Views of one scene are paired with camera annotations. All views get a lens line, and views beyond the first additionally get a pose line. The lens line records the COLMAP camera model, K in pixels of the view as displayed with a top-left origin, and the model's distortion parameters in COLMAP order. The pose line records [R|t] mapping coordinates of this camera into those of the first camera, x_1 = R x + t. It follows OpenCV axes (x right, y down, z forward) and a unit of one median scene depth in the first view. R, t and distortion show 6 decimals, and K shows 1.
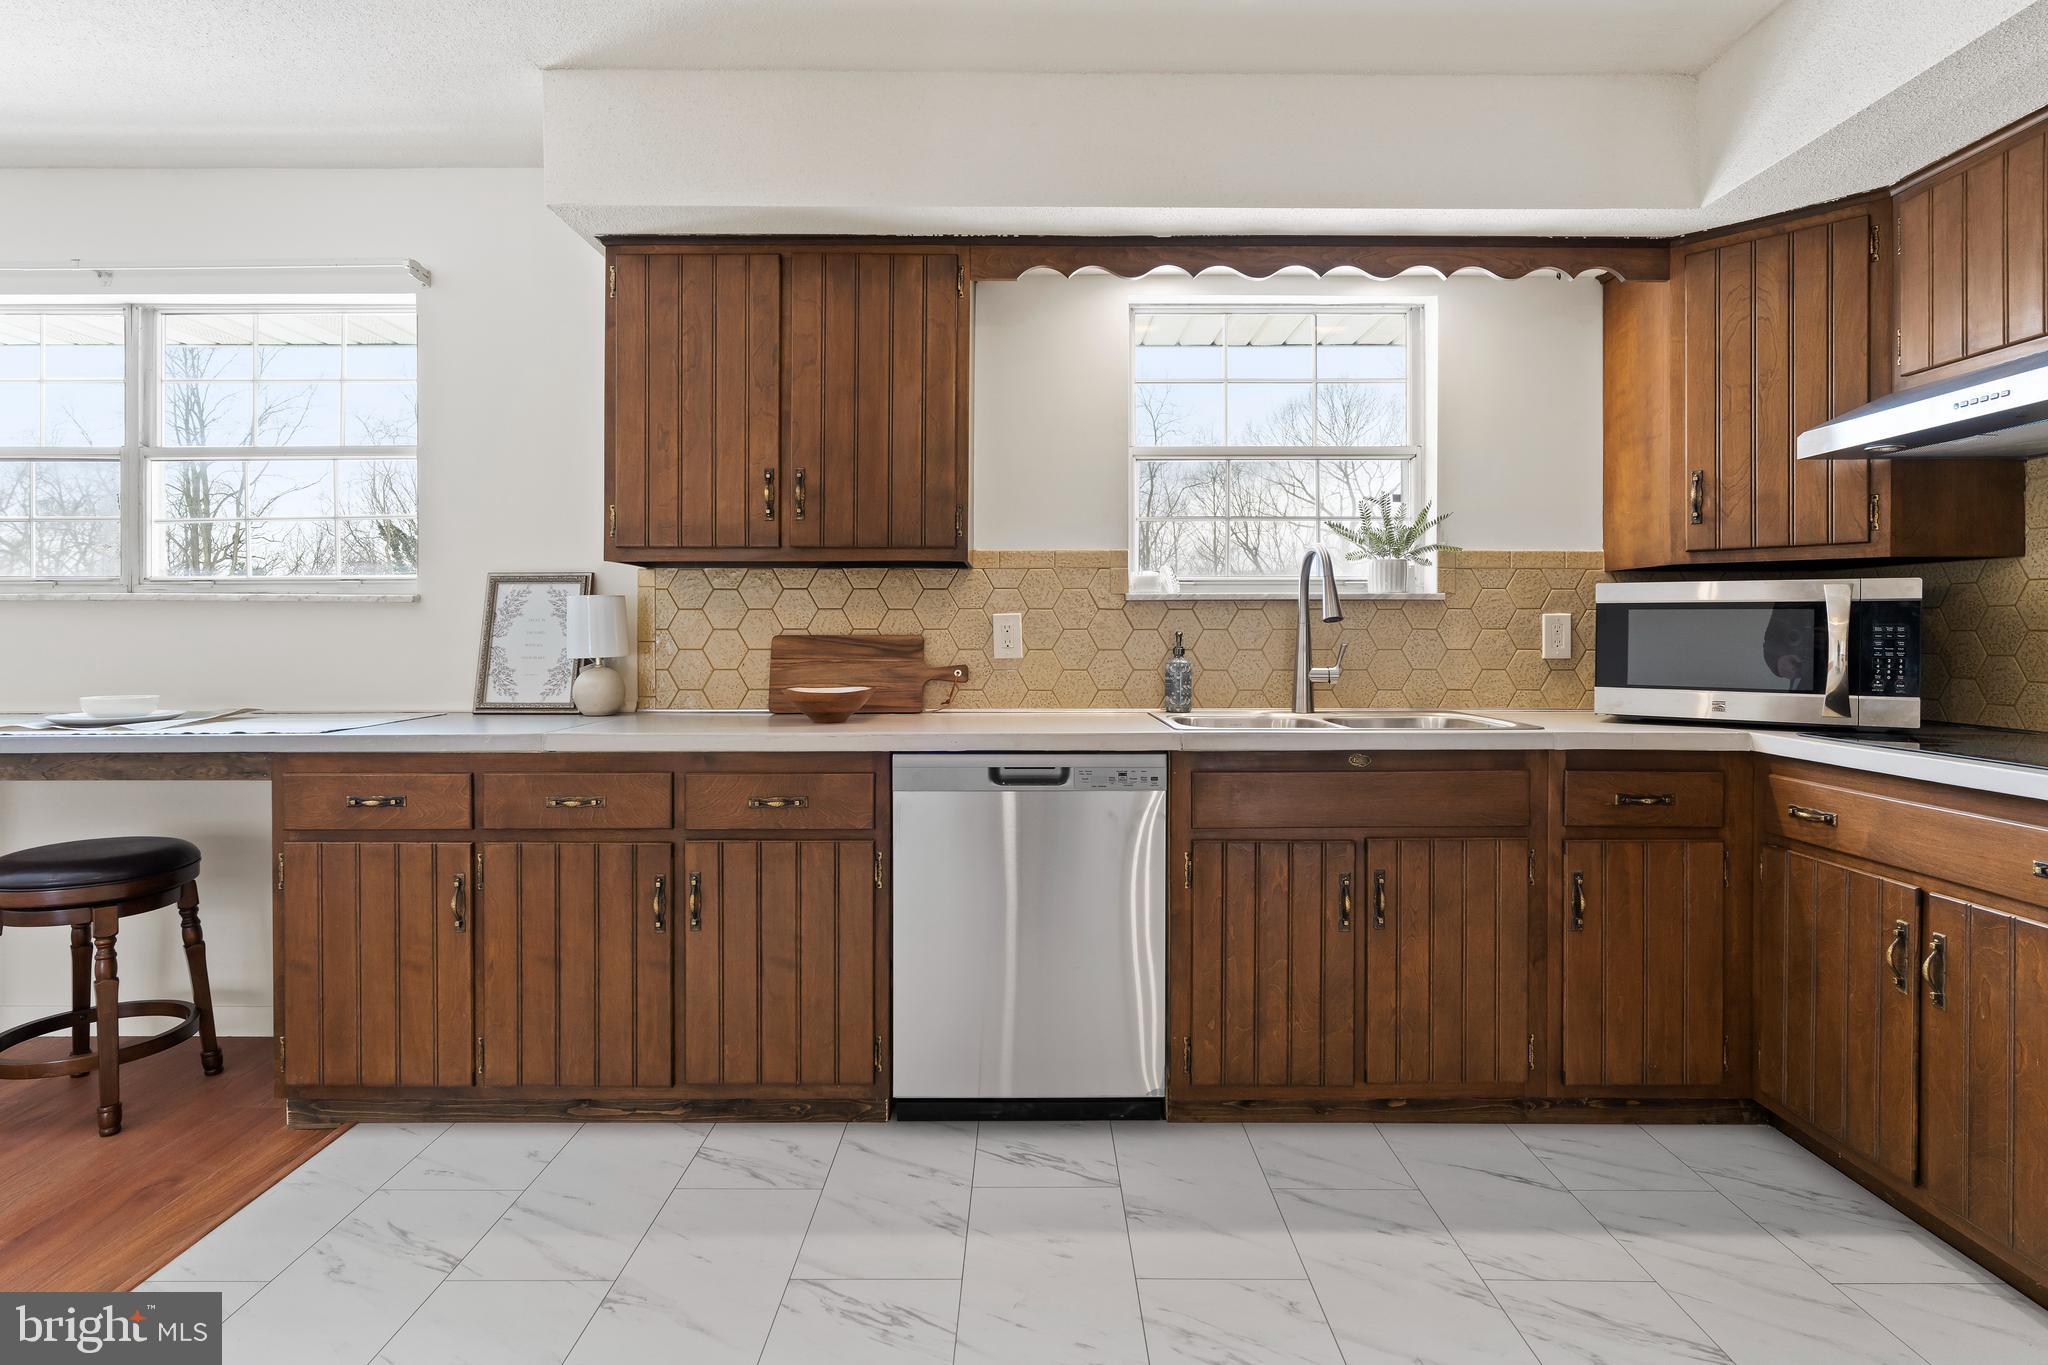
lens RADIAL K [[1061.2, 0, 1023.6], [0, 1061.2, 636.4], [0, 0, 1]] dist [-0.003316, 0.000727]
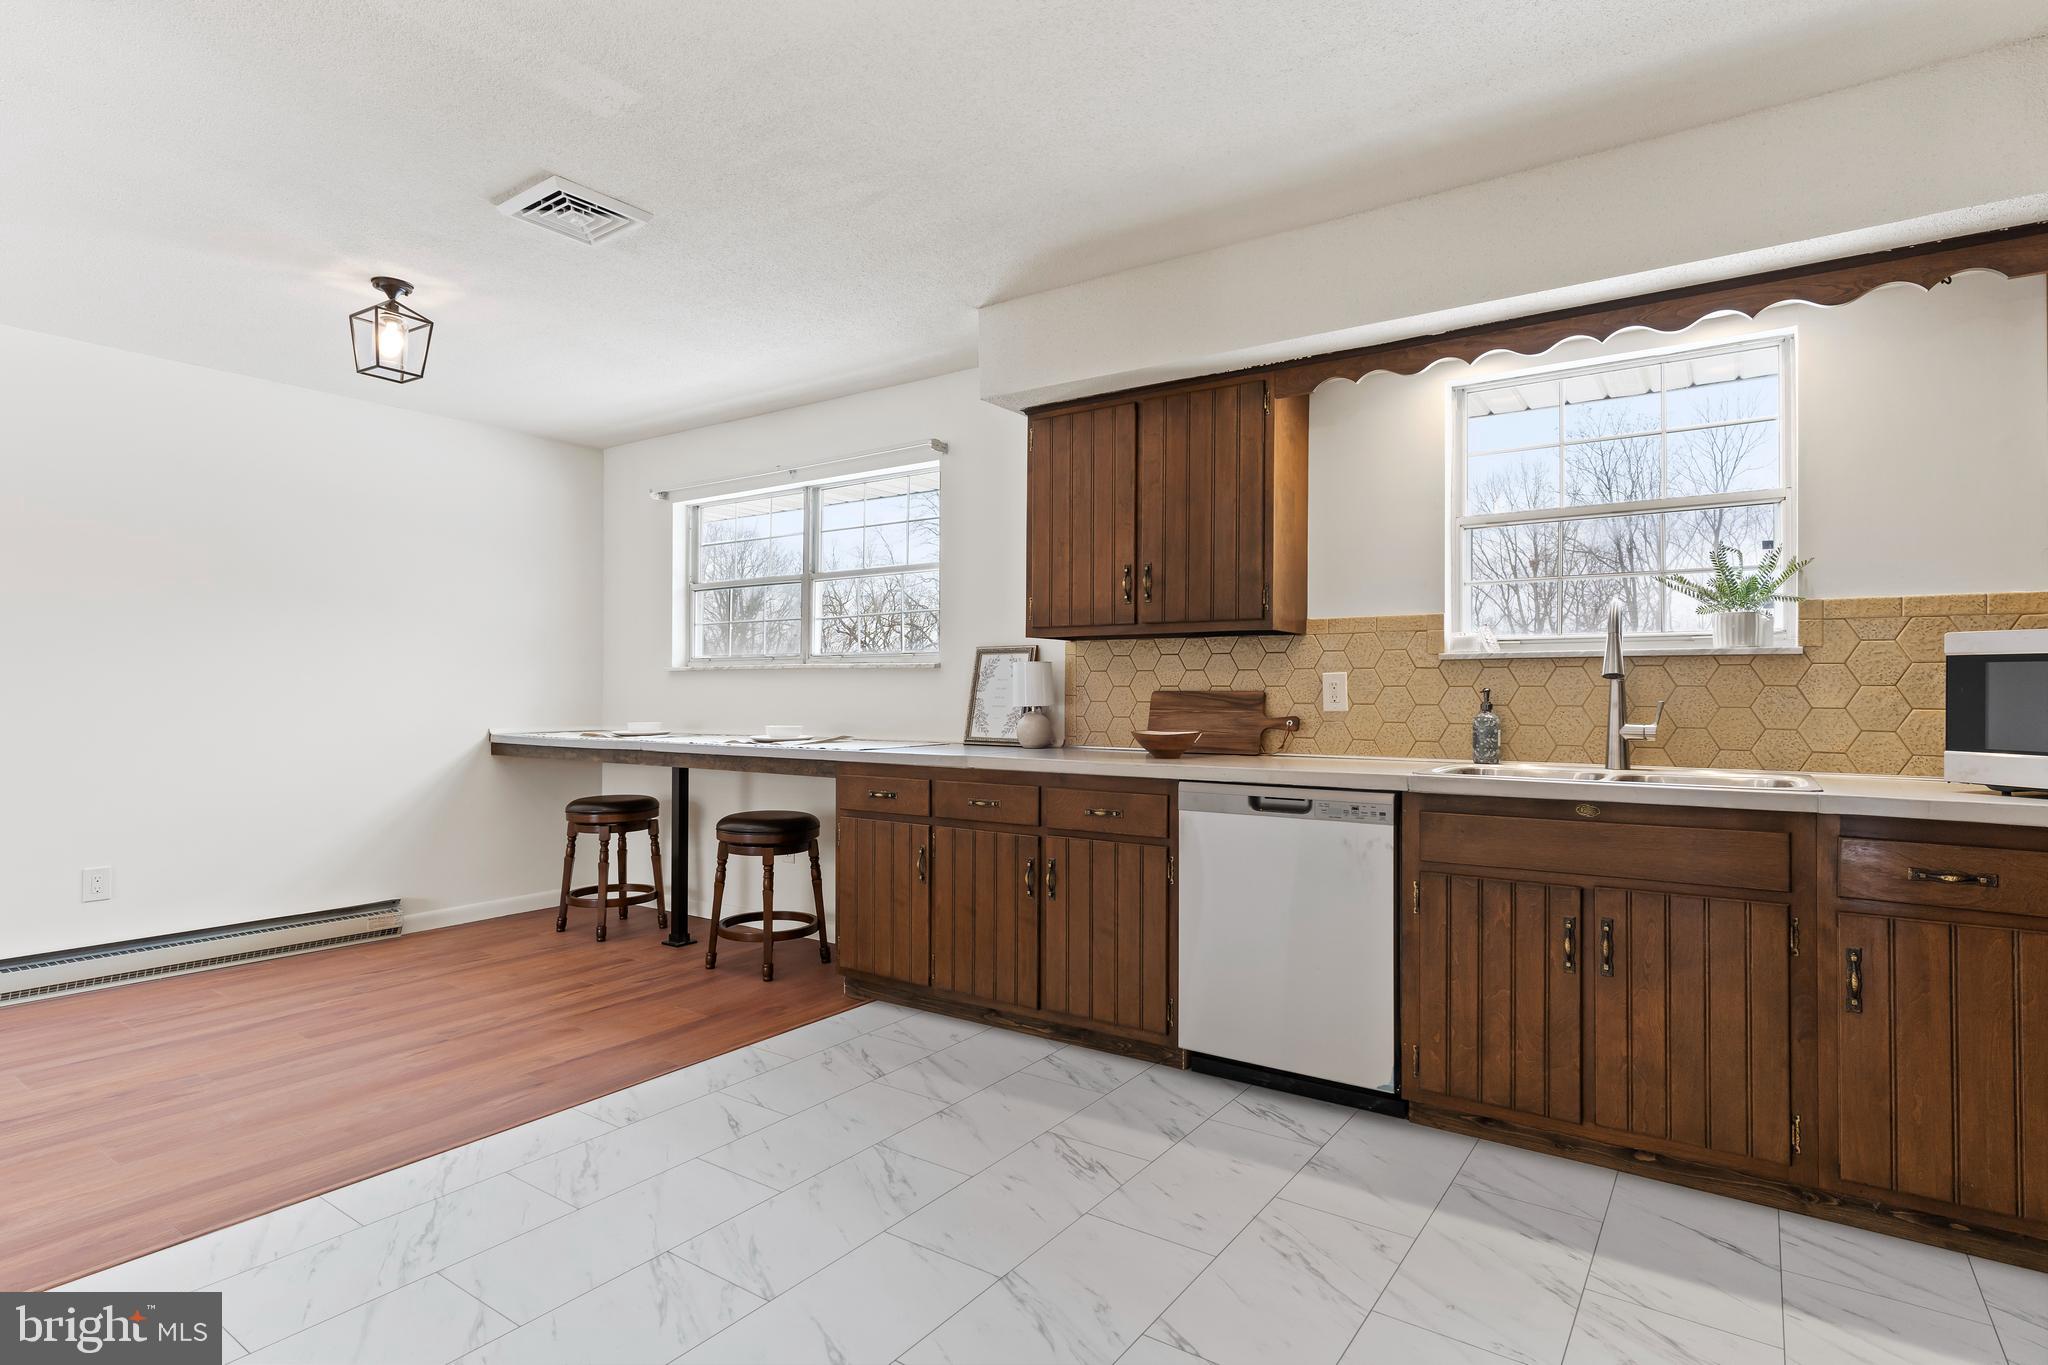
lens RADIAL K [[1049.6, 0, 1017.7], [0, 1049.6, 672.5], [0, 0, 1]] dist [-0.002005, 0.000637]
pose [[0.818786, -0.007661, -0.574047, 0.441131], [-0.005805, 0.999749, -0.021622, 0.006281], [0.574069, 0.021036, 0.818537, -0.164200]]
